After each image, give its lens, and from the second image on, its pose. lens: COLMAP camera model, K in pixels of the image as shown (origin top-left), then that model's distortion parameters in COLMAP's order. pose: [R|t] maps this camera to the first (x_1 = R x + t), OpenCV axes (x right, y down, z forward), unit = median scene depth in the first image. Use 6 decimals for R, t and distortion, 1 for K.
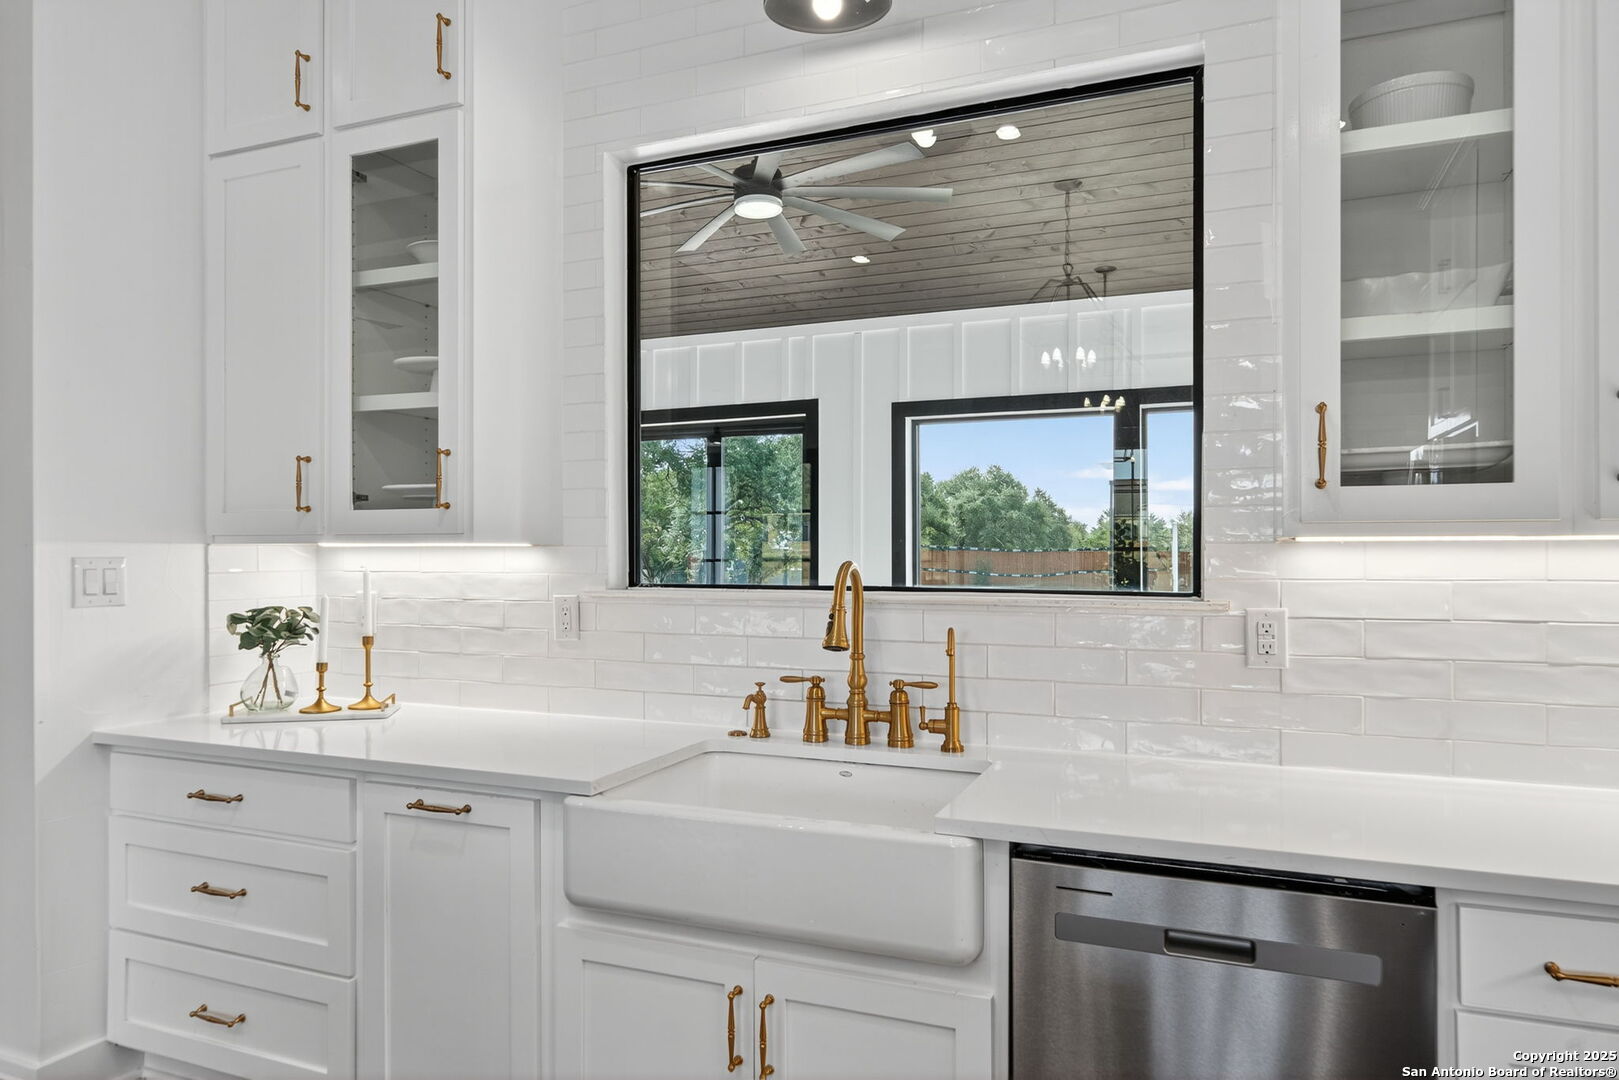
lens RADIAL K [[931.9, 0, 843.2], [0, 931.9, 543.9], [0, 0, 1]] dist [-0.002771, -0.000417]
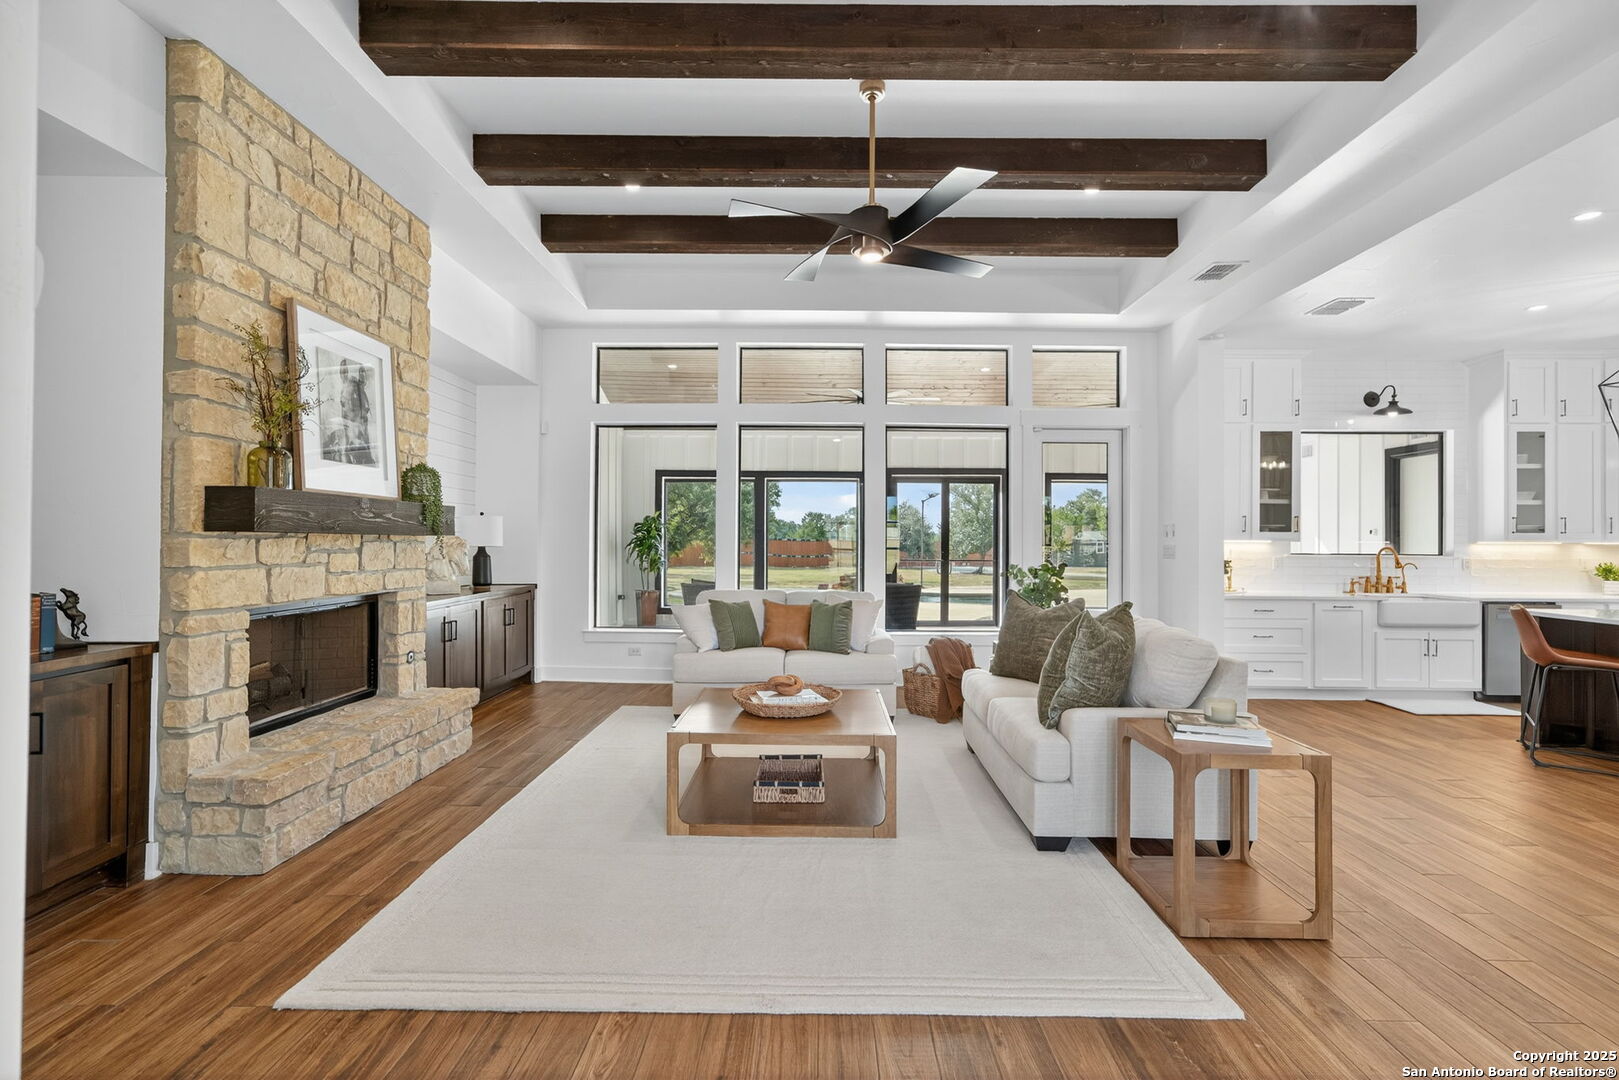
lens RADIAL K [[681.2, 0, 809.5], [0, 681.2, 540.0], [0, 0, 1]] dist [0.000719, 0.000116]
pose [[0.947519, 0.008869, 0.319578, -3.250462], [-0.010611, 0.999937, 0.003710, 0.004269], [-0.319525, -0.006906, 0.947553, -0.985321]]
